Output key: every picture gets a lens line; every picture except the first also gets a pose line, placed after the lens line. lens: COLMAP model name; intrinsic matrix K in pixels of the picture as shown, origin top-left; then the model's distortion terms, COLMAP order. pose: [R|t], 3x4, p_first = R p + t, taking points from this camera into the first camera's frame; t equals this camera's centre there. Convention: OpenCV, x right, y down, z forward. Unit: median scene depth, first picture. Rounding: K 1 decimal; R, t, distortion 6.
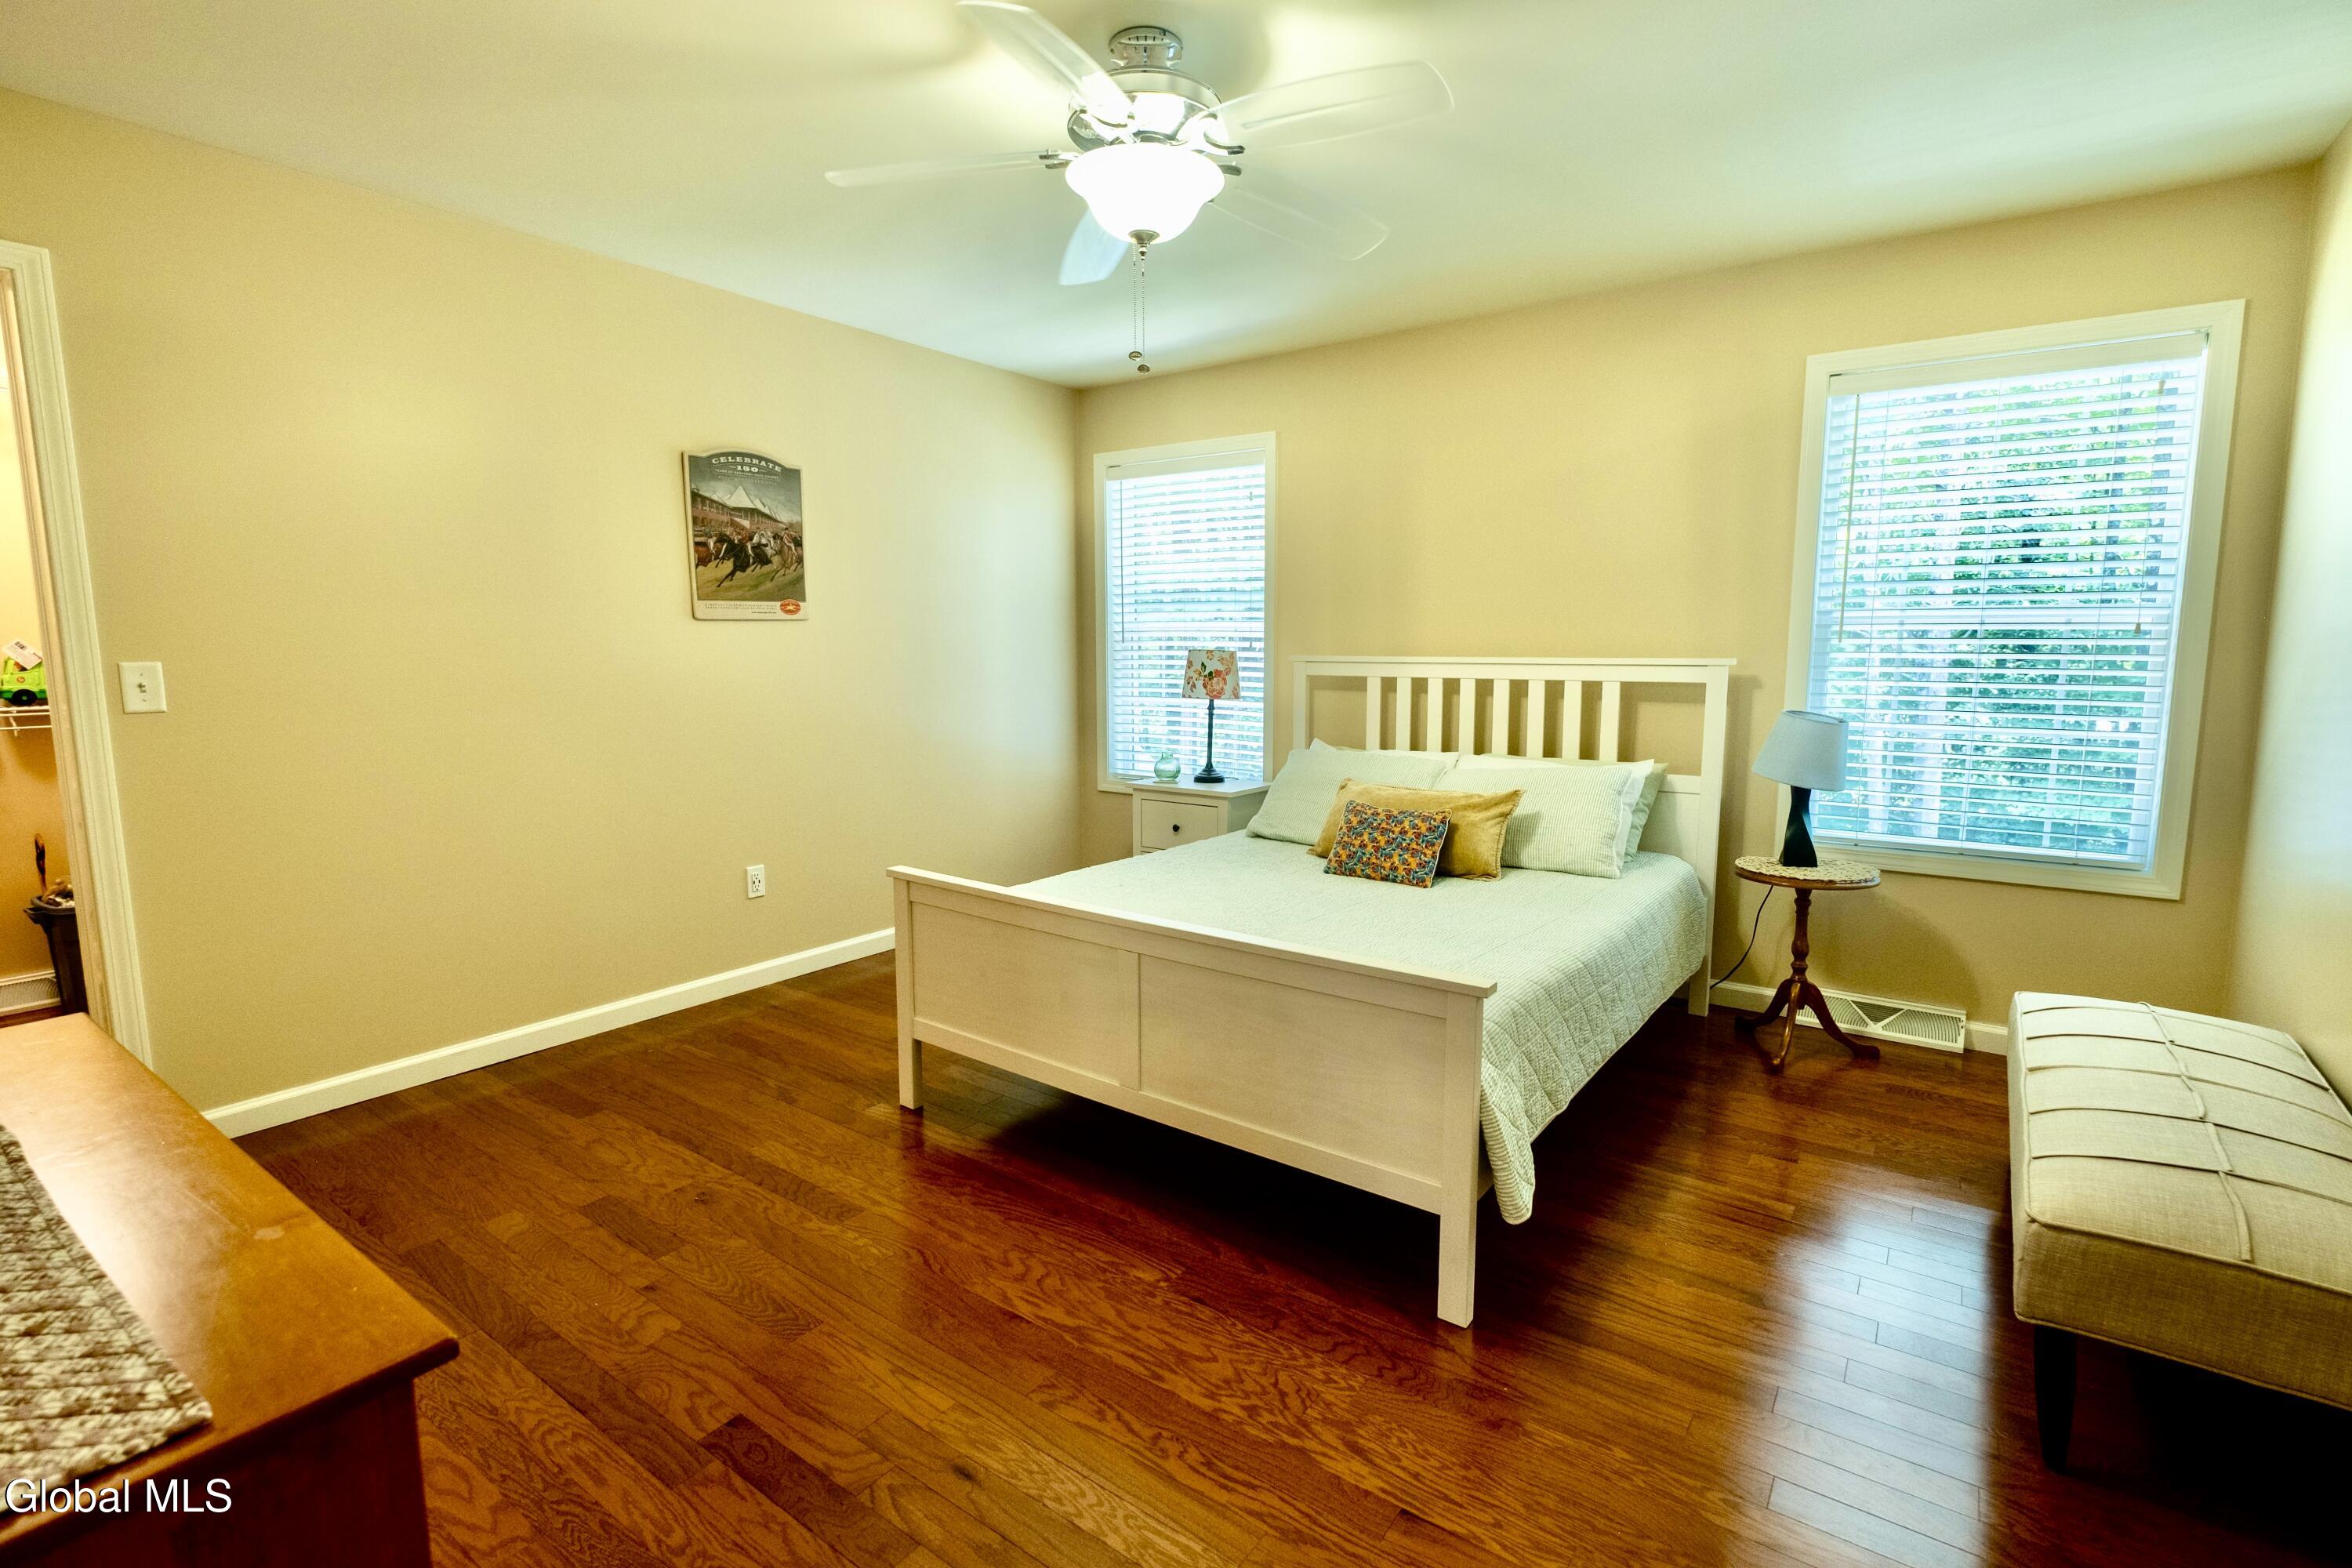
lens RADIAL K [[1094.6, 0, 1168.5], [0, 1094.6, 774.0], [0, 0, 1]] dist [0.000483, -0.000228]
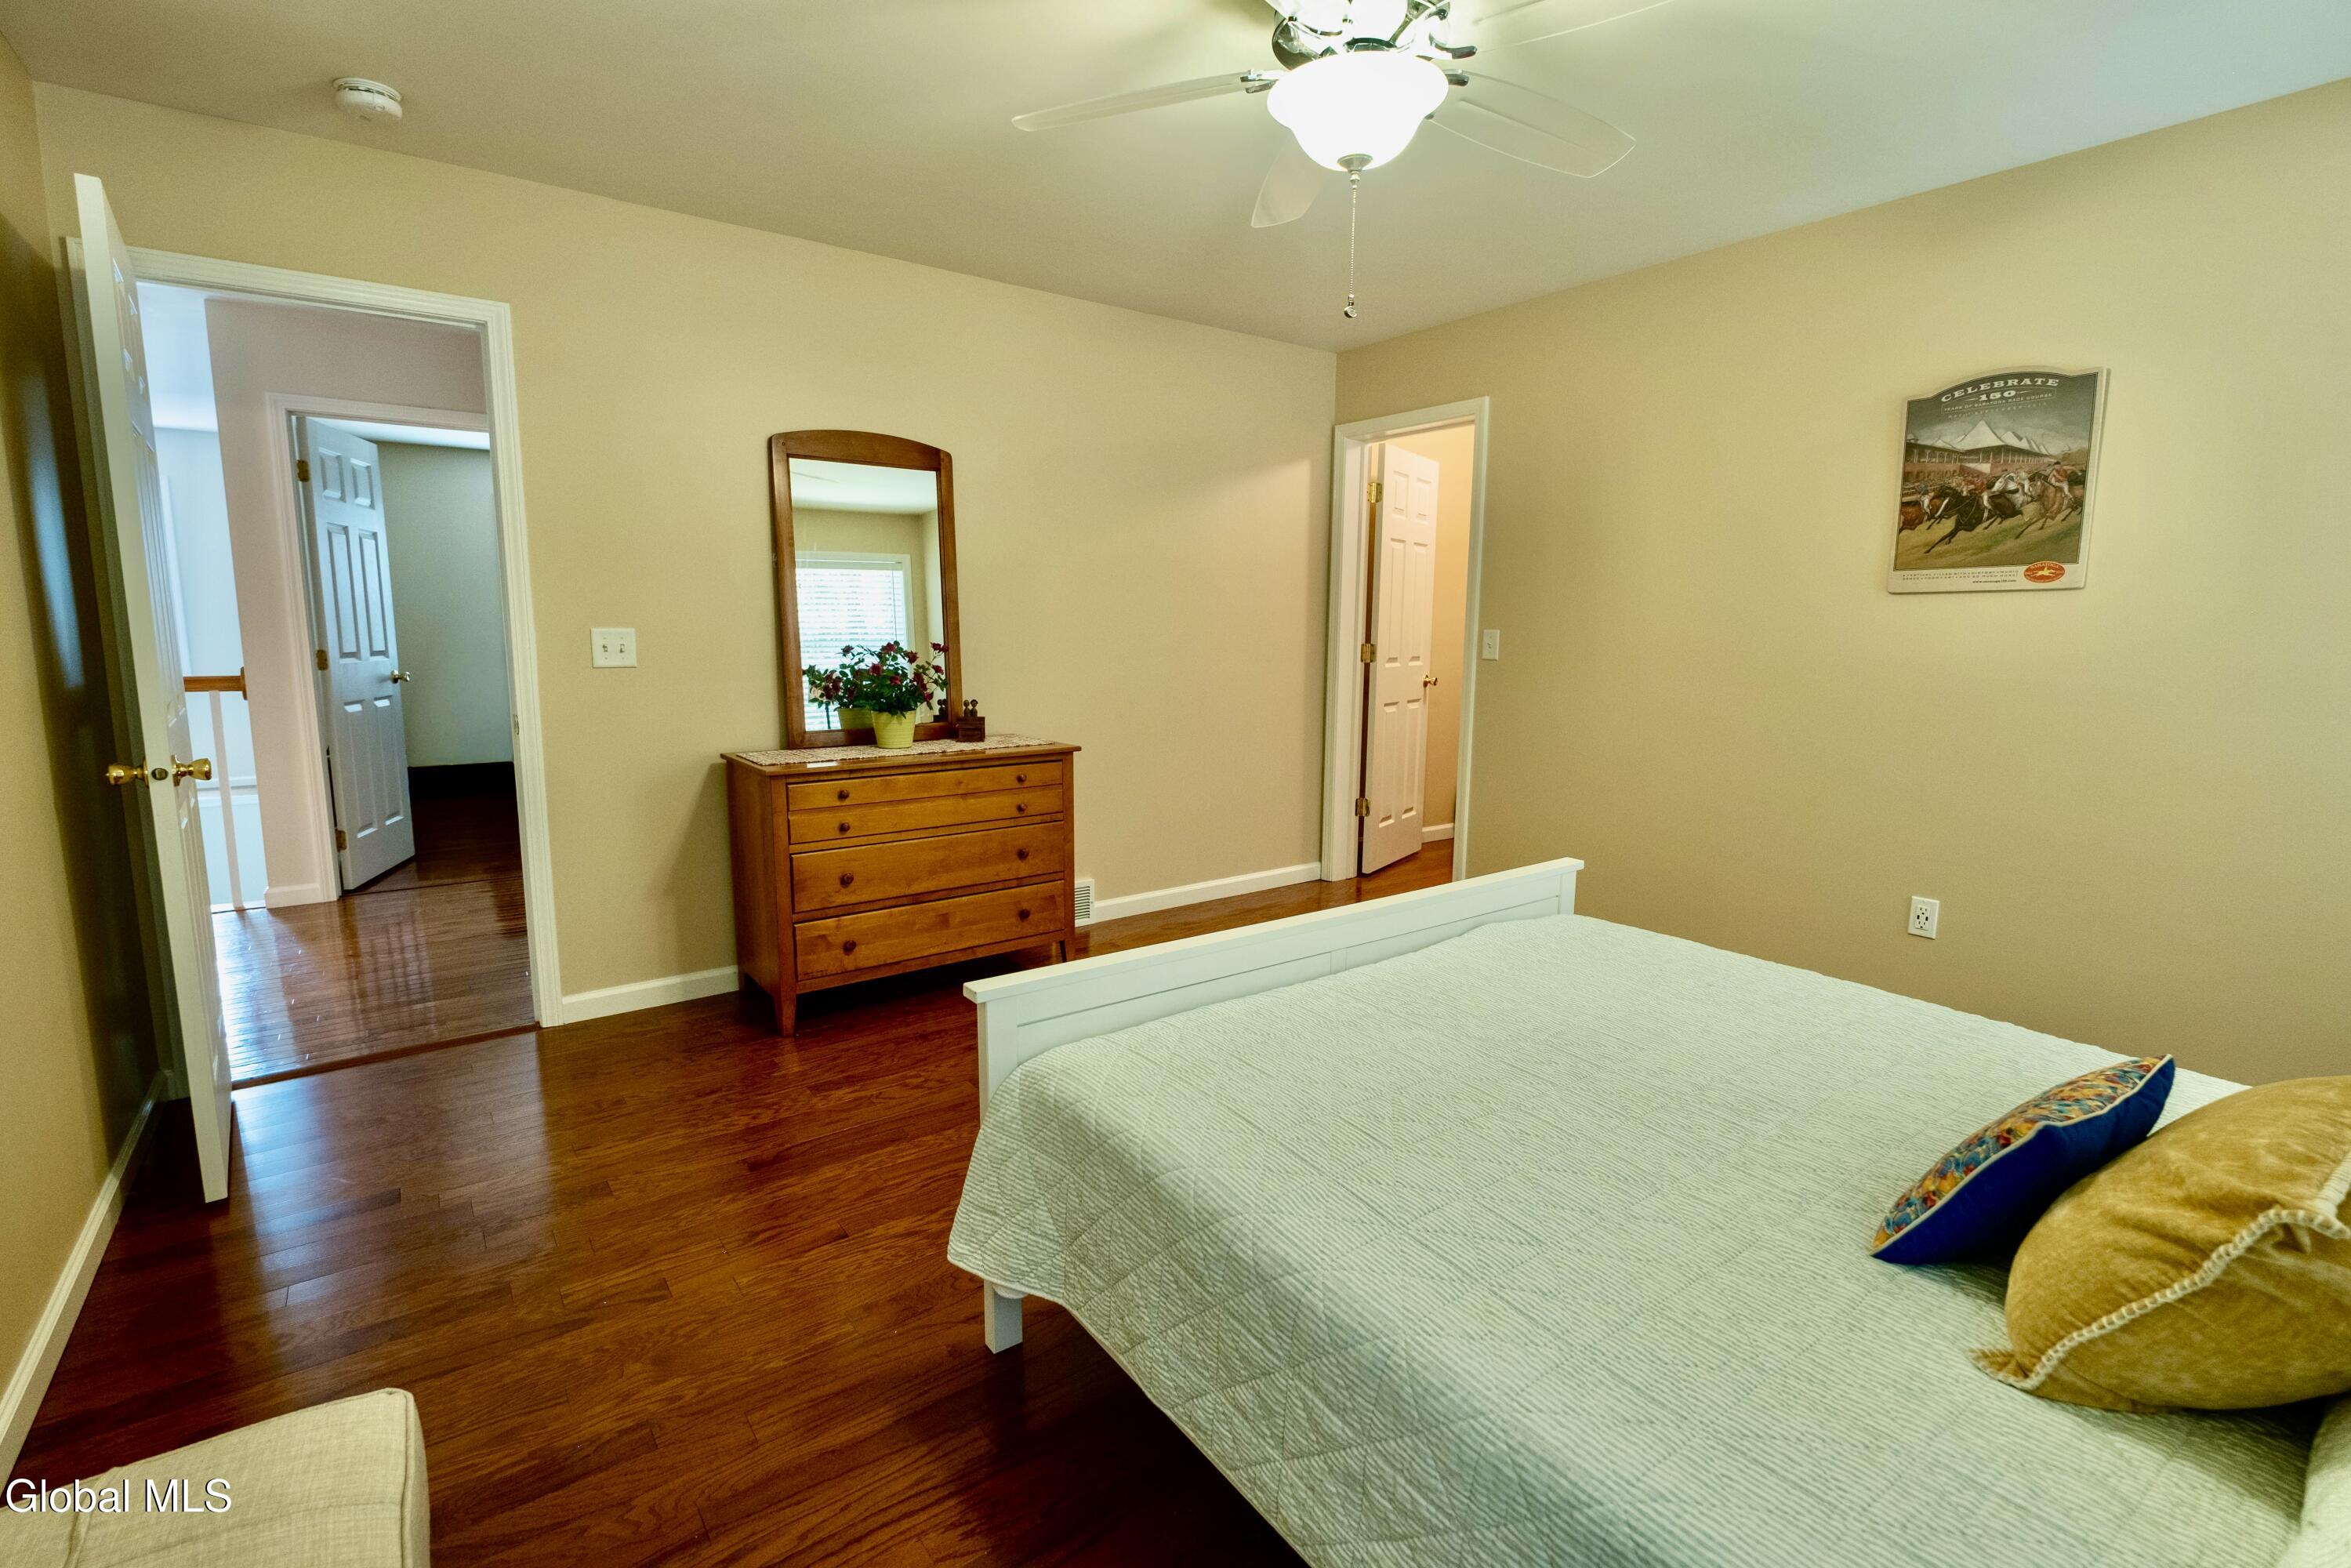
lens RADIAL K [[1079.1, 0, 1175.5], [0, 1079.1, 784.0], [0, 0, 1]] dist [-0.000999, -0.000291]
pose [[-0.300341, 0.139303, -0.943605, 0.556763], [-0.124290, 0.975127, 0.183517, -0.079511], [0.945699, 0.172399, -0.275556, 0.717892]]
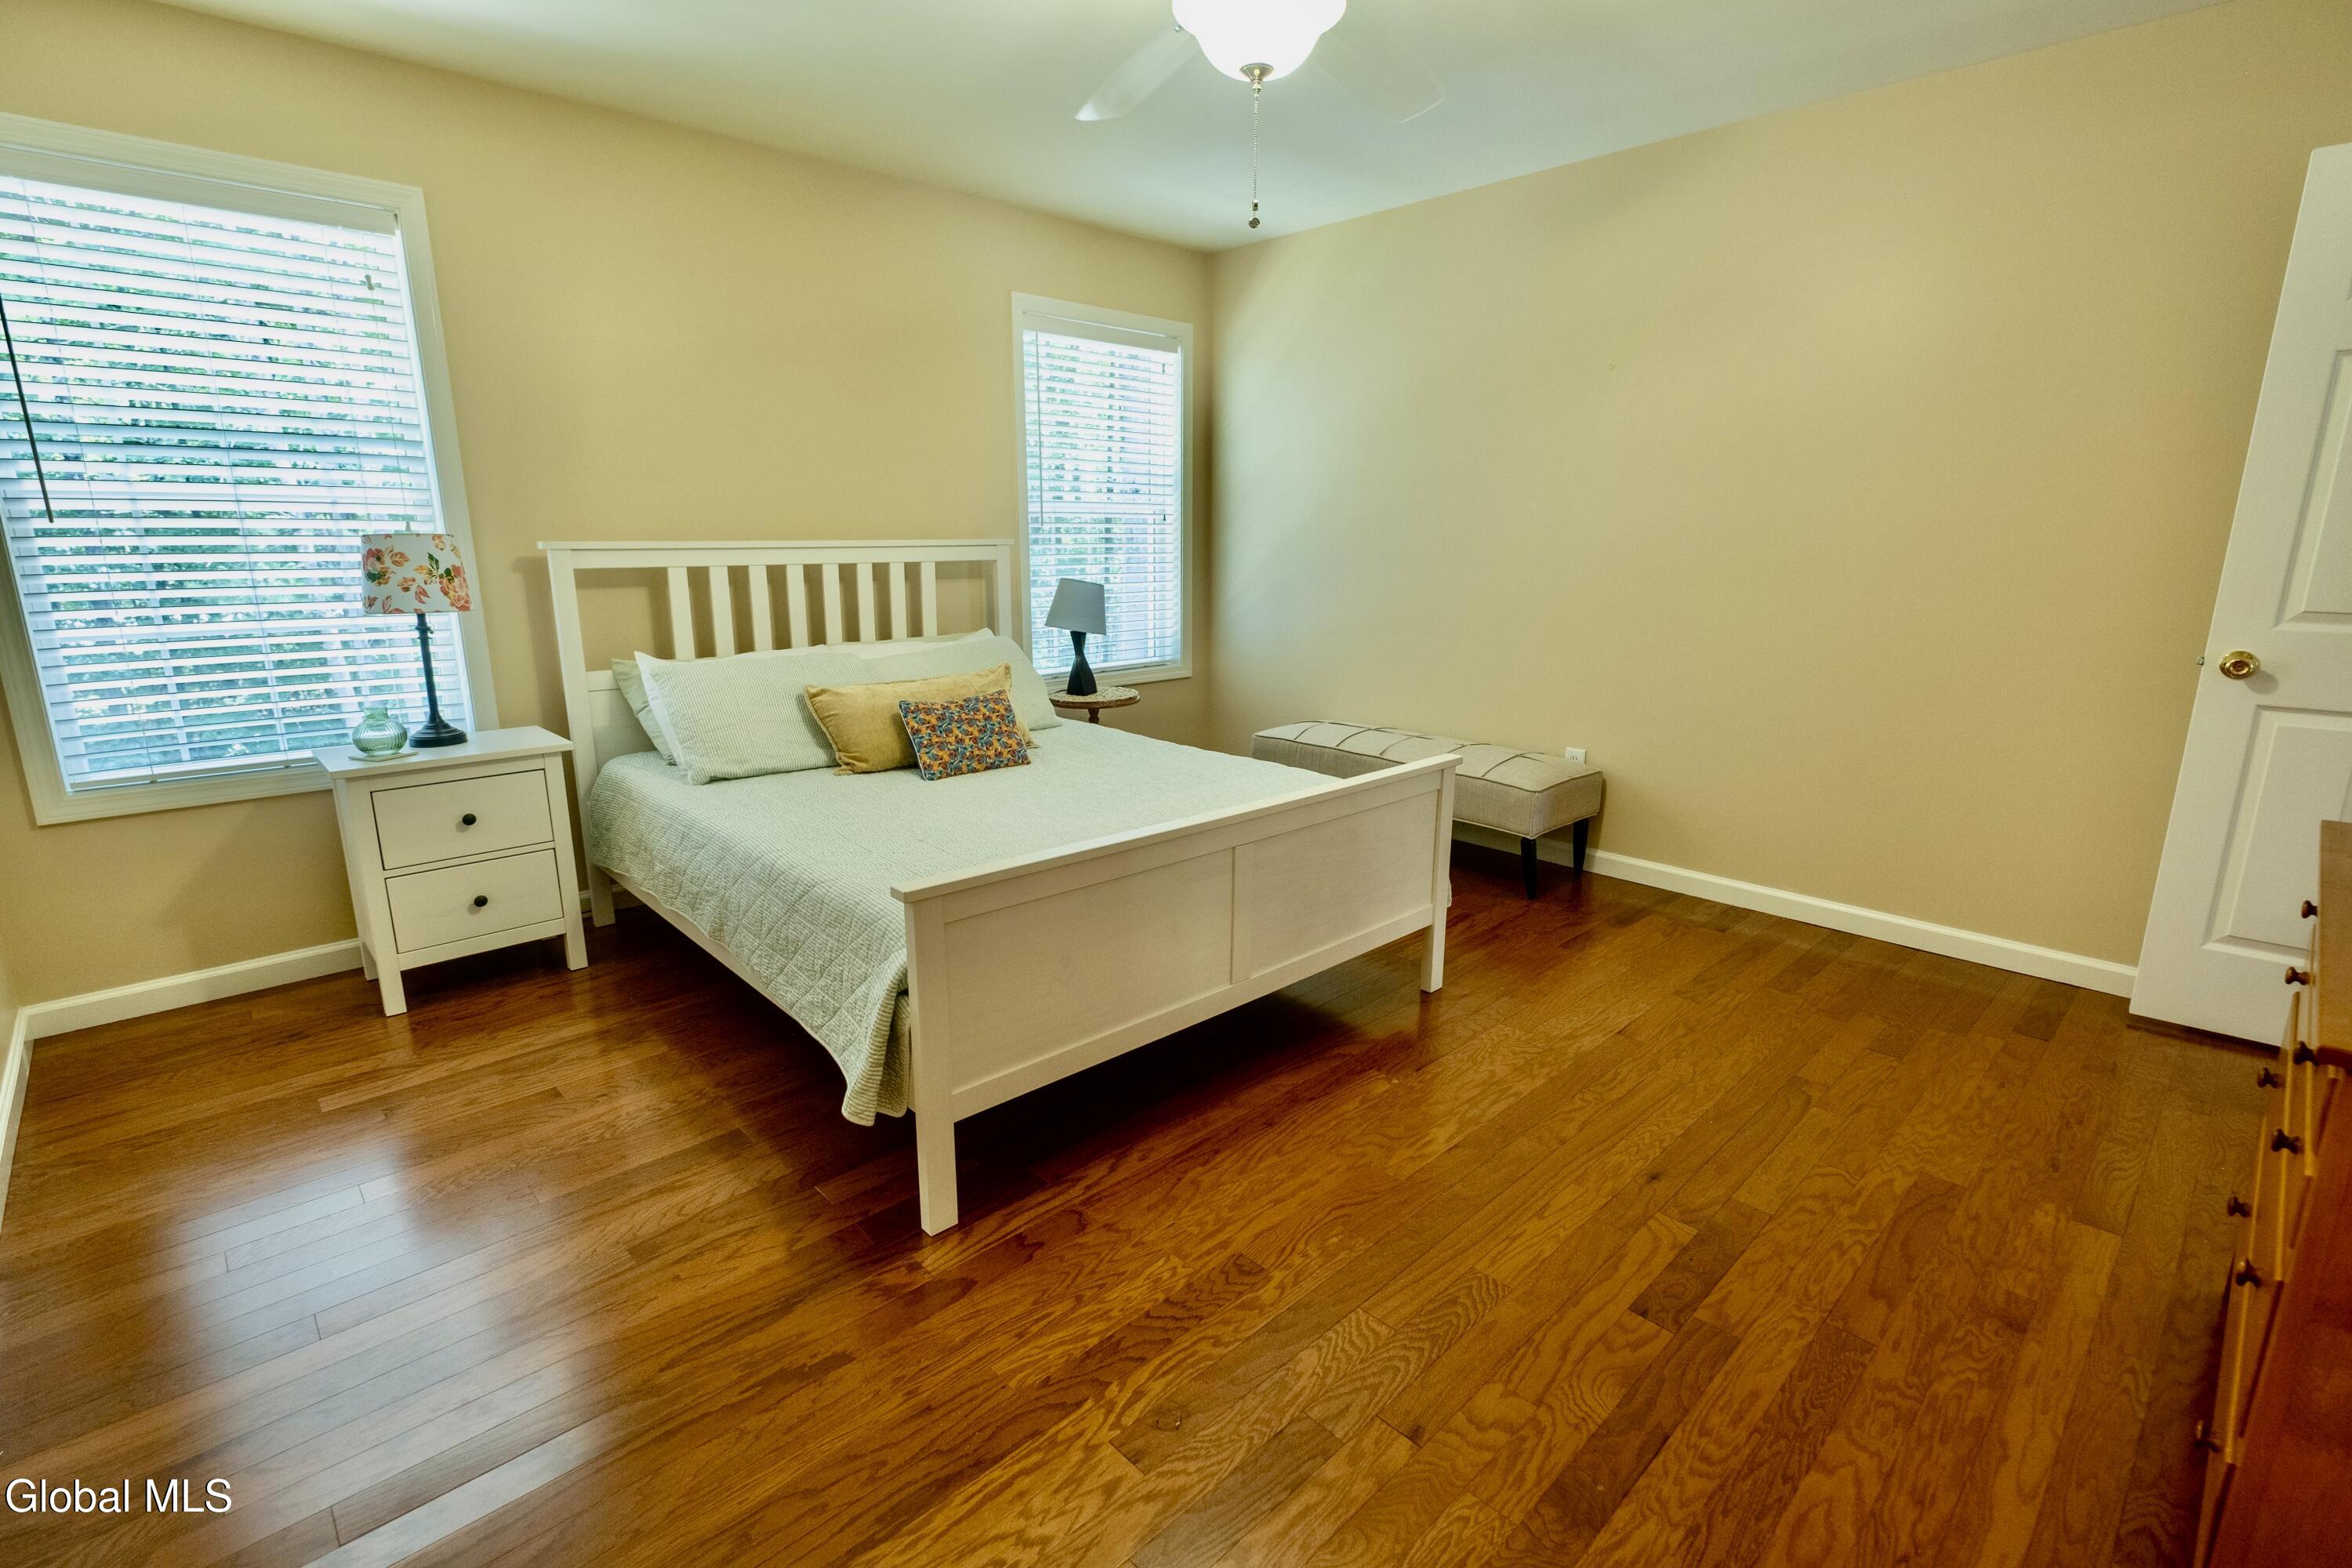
lens RADIAL K [[1079.5, 0, 1176.0], [0, 1079.5, 784.0], [0, 0, 1]] dist [-0.000999, -0.000291]
pose [[0.171903, -0.226498, 0.958722, -0.626620], [0.116306, 0.971069, 0.208561, -0.064855], [-0.978224, 0.075653, 0.193273, 0.568313]]
